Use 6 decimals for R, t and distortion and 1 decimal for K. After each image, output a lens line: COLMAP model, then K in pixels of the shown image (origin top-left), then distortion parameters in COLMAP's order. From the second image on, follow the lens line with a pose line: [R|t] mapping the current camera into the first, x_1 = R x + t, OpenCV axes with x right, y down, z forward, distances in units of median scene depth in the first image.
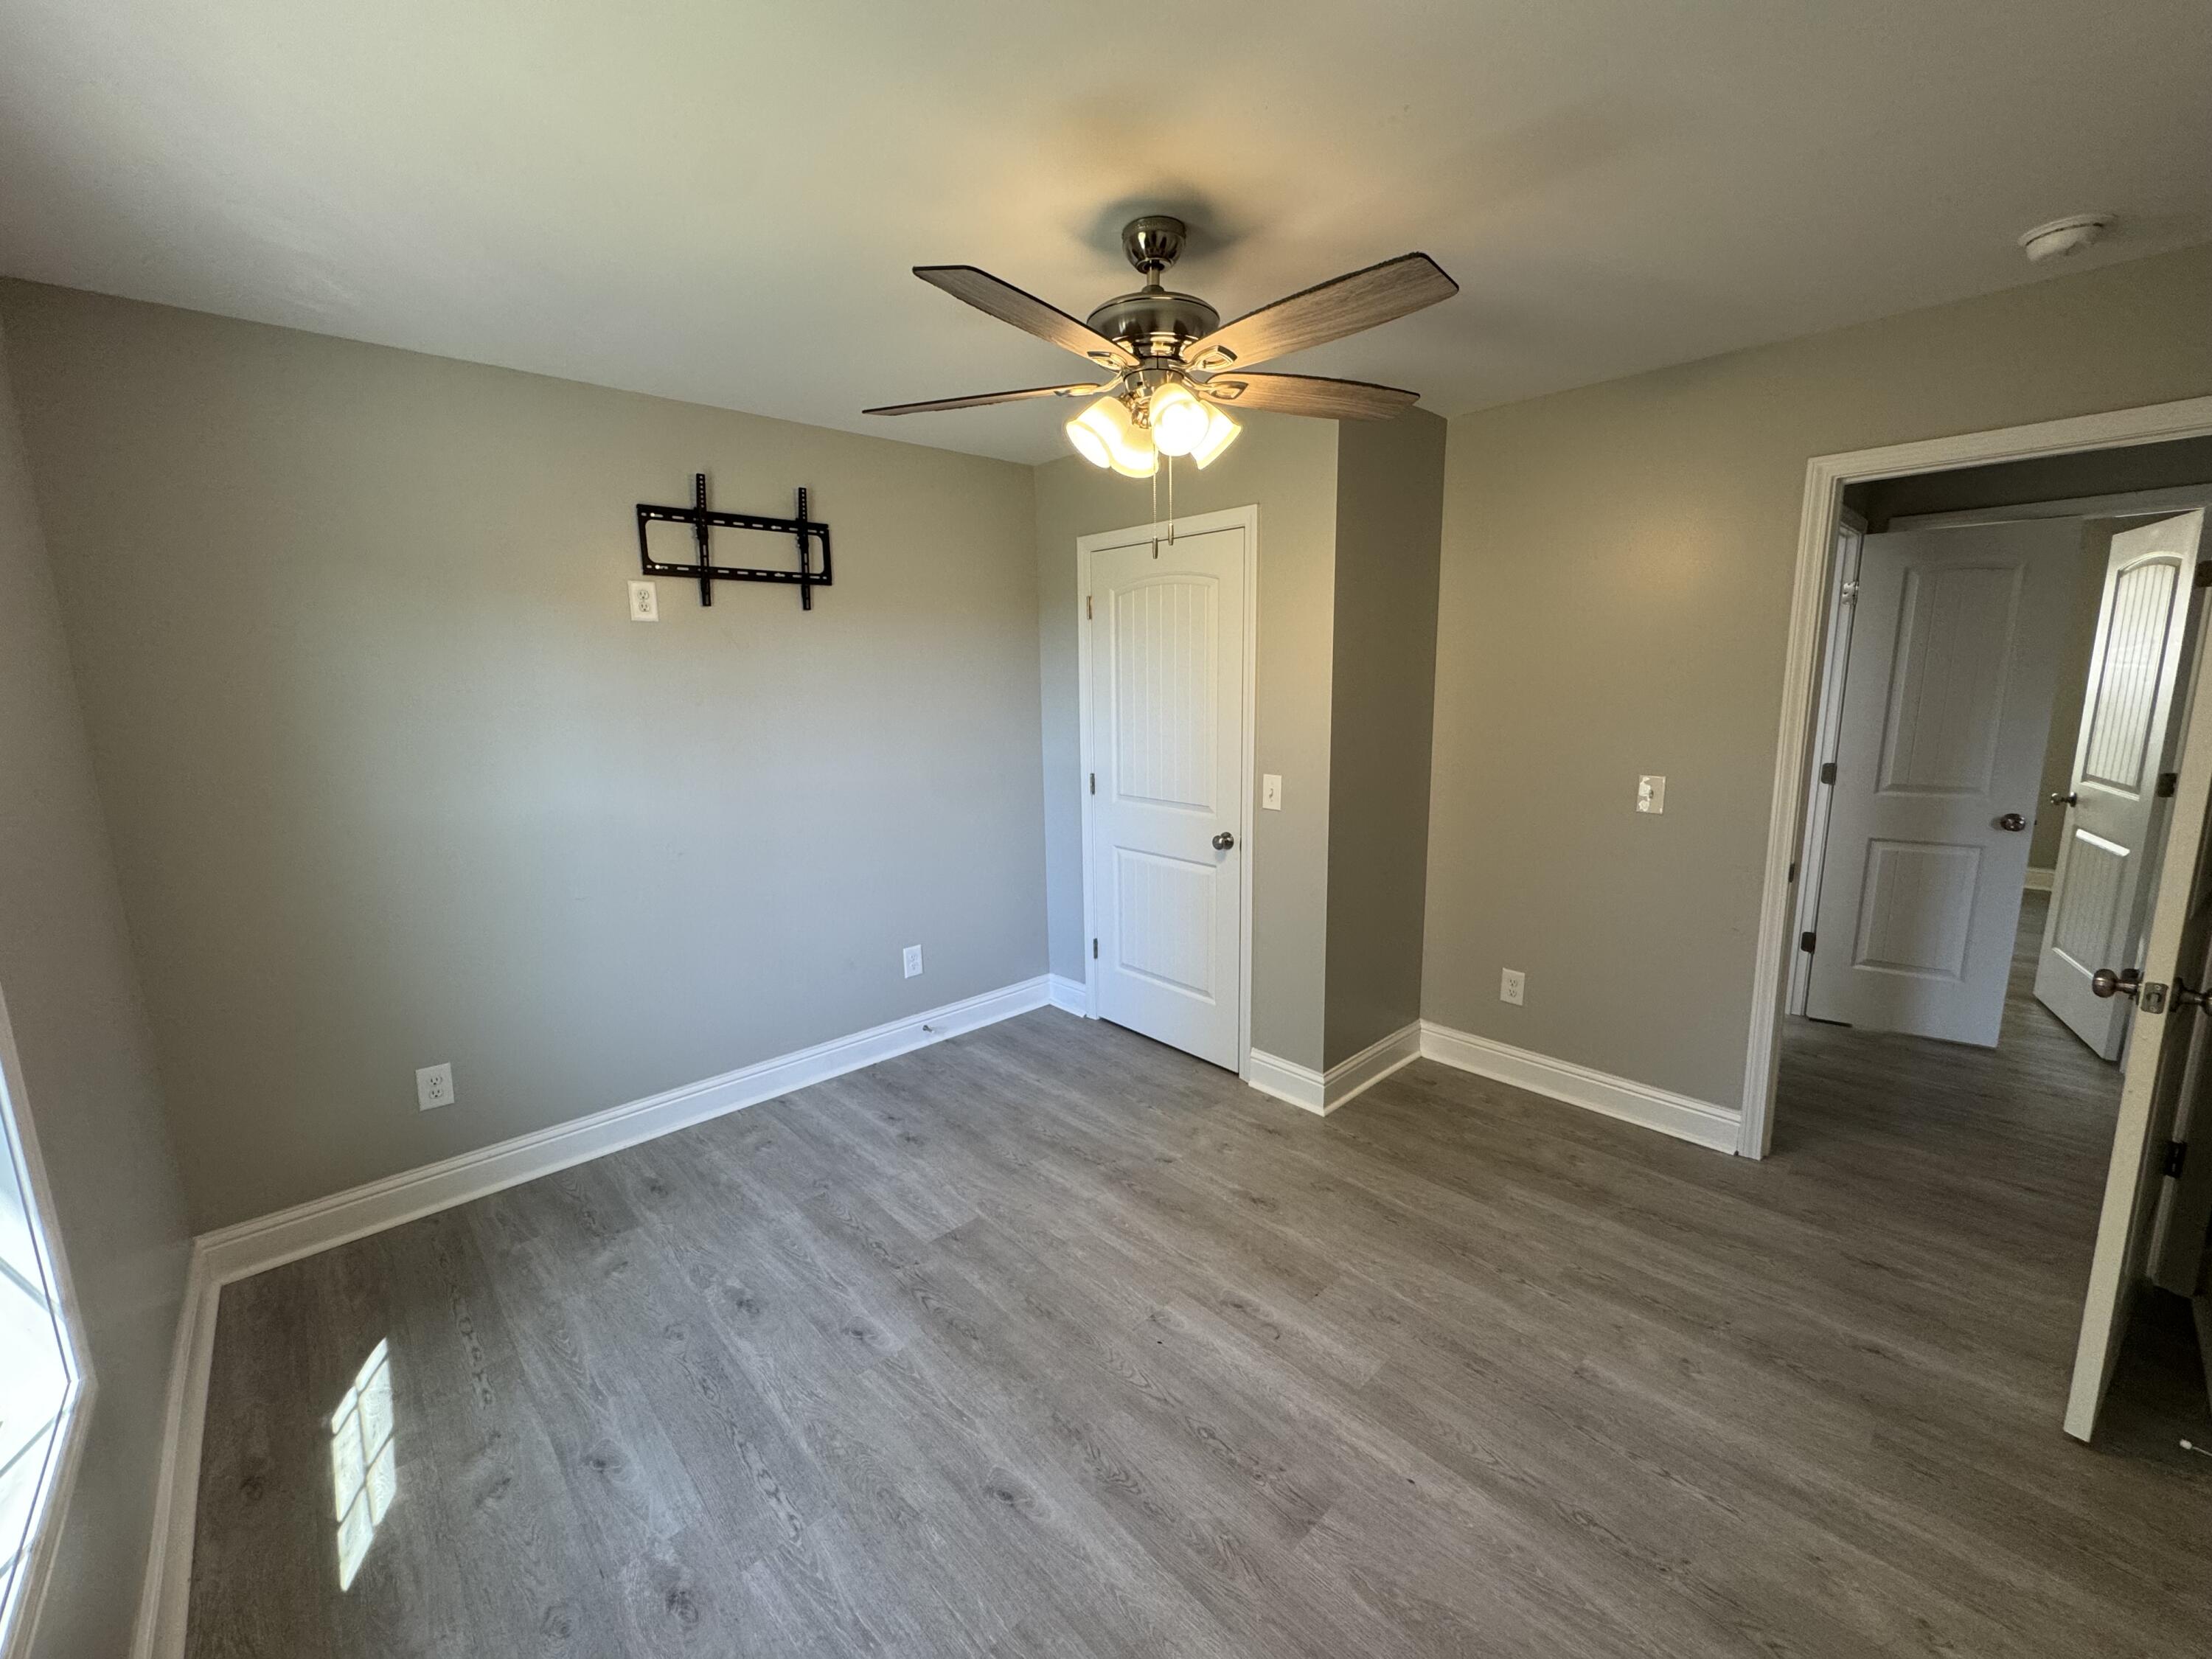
lens RADIAL K [[885.7, 0, 1115.3], [0, 885.7, 830.2], [0, 0, 1]] dist [-0.006241, 0.001534]
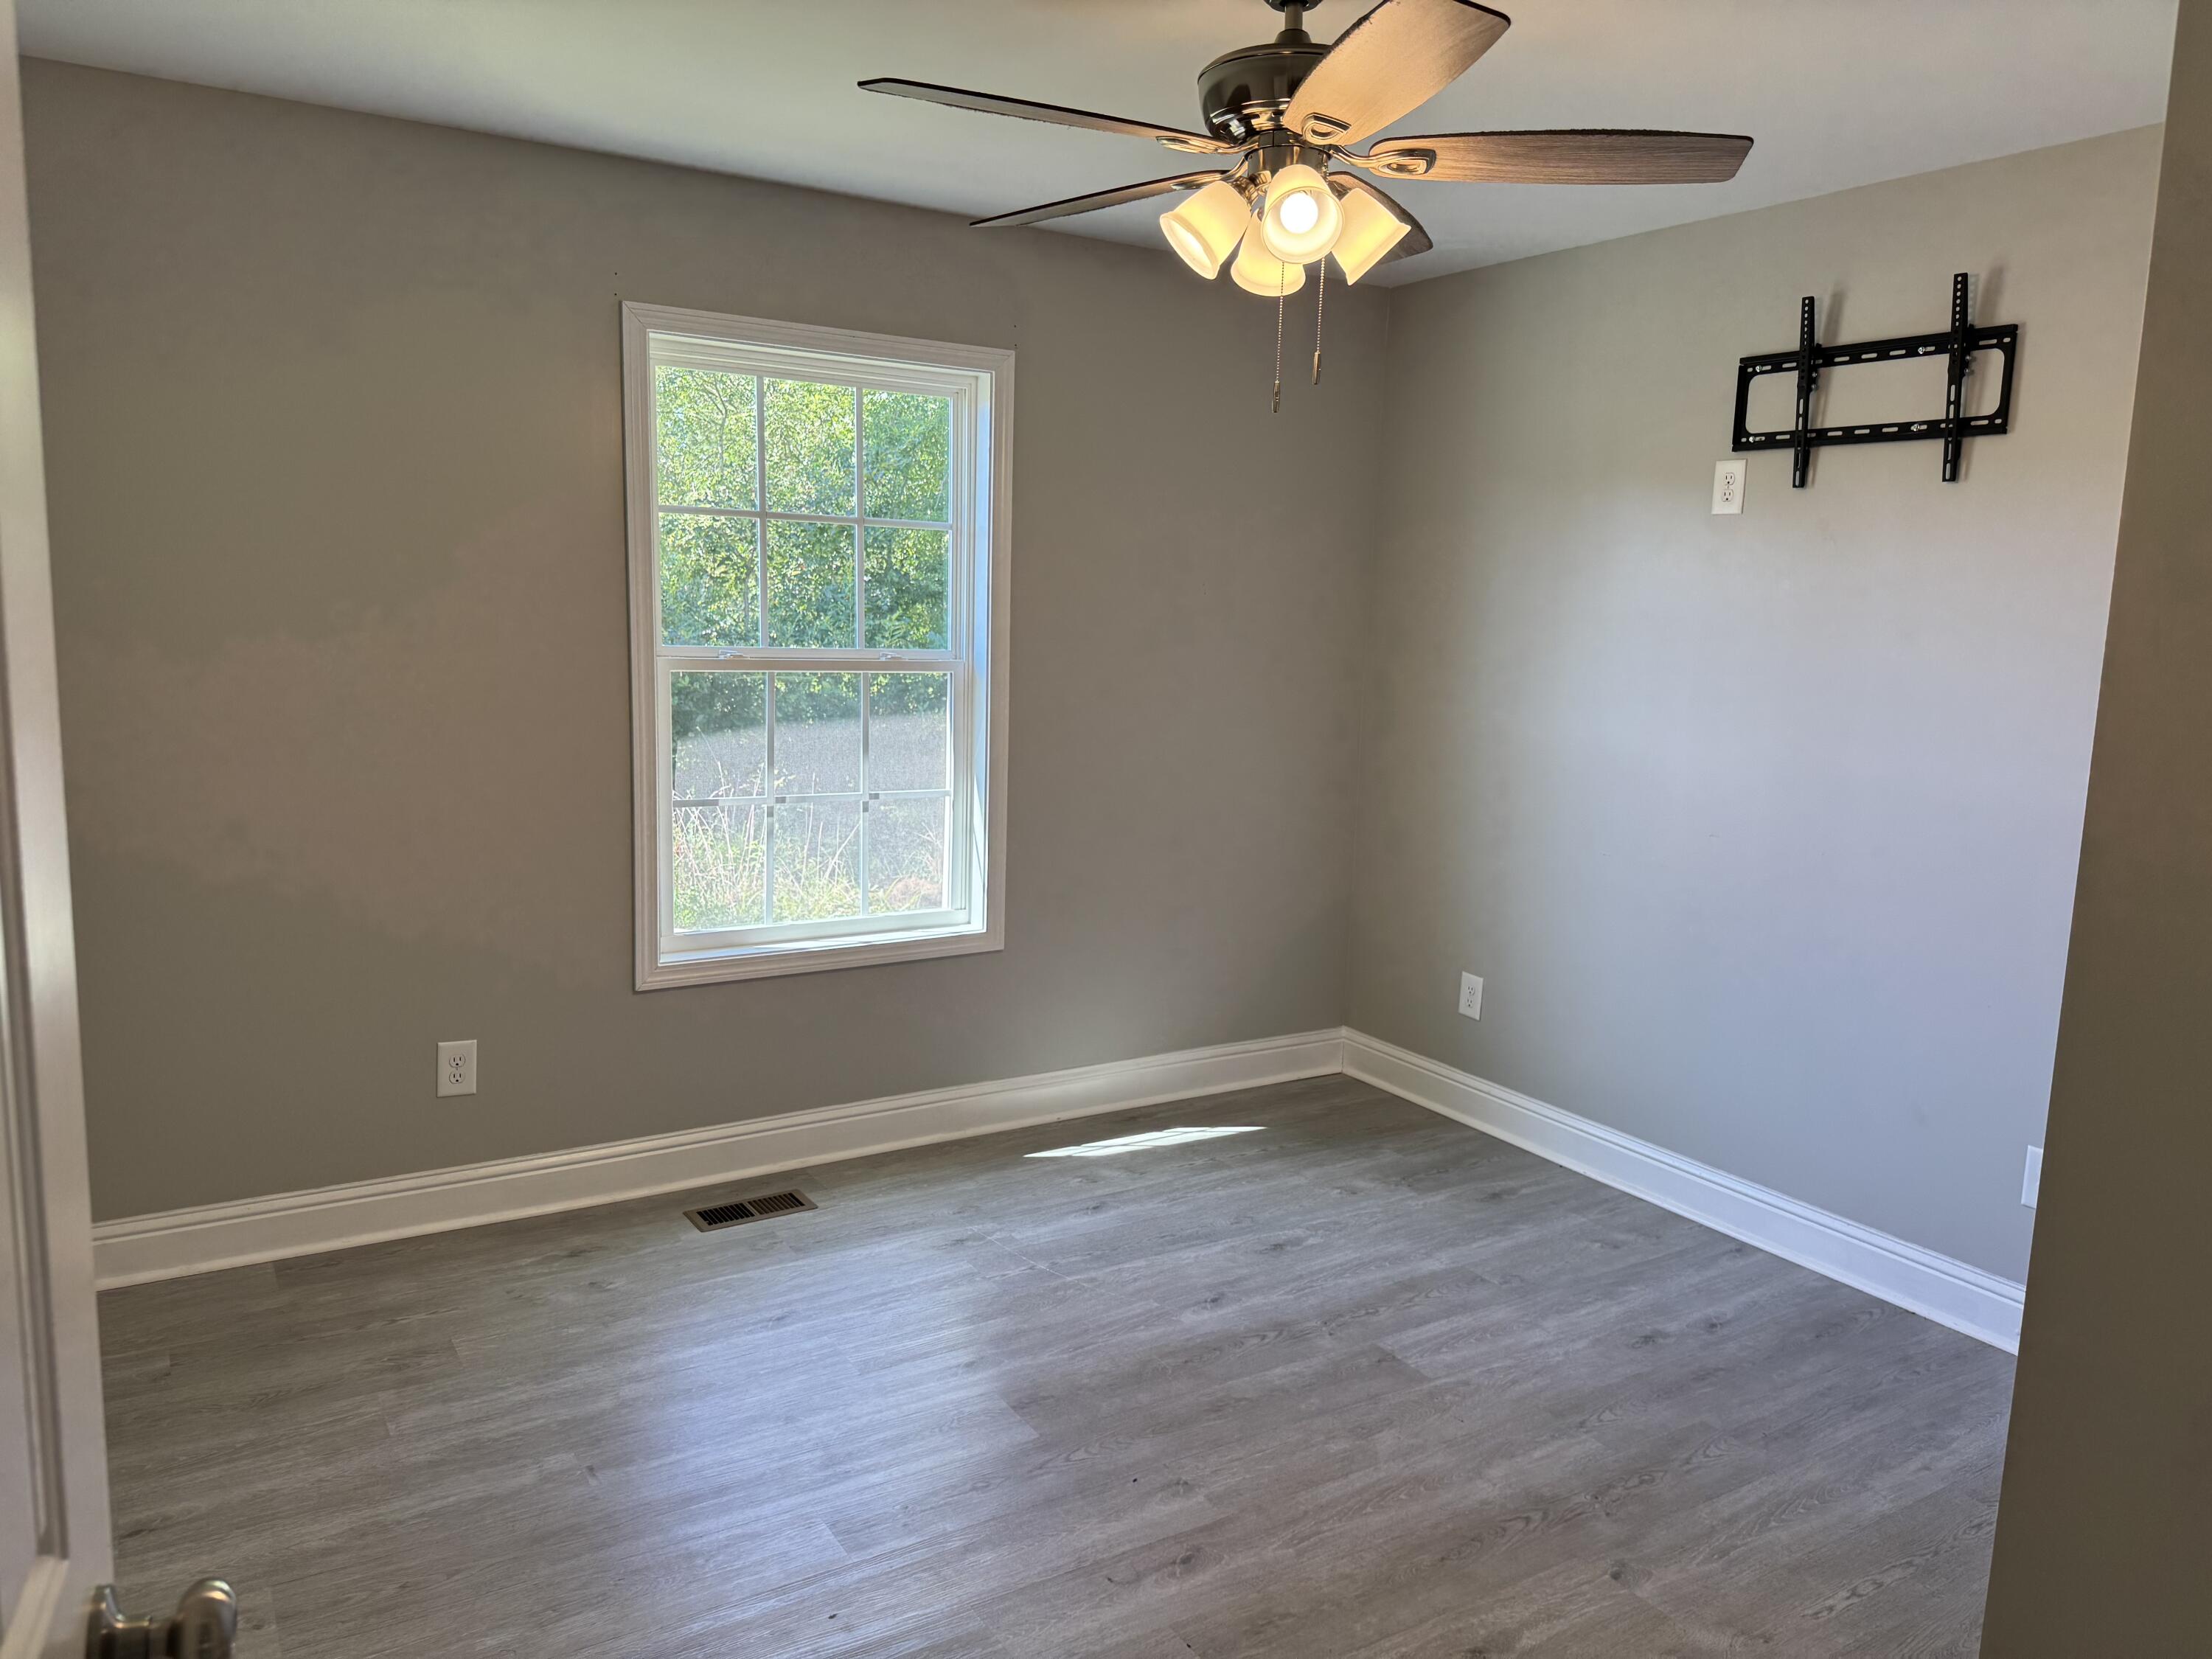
lens RADIAL K [[1547.9, 0, 1090.6], [0, 1547.9, 834.7], [0, 0, 1]] dist [0.077336, -0.112401]
pose [[-0.210096, 0.157912, -0.964844, 0.933513], [-0.198988, 0.959307, 0.200335, -0.141475], [0.957217, 0.234082, -0.170124, 0.808146]]
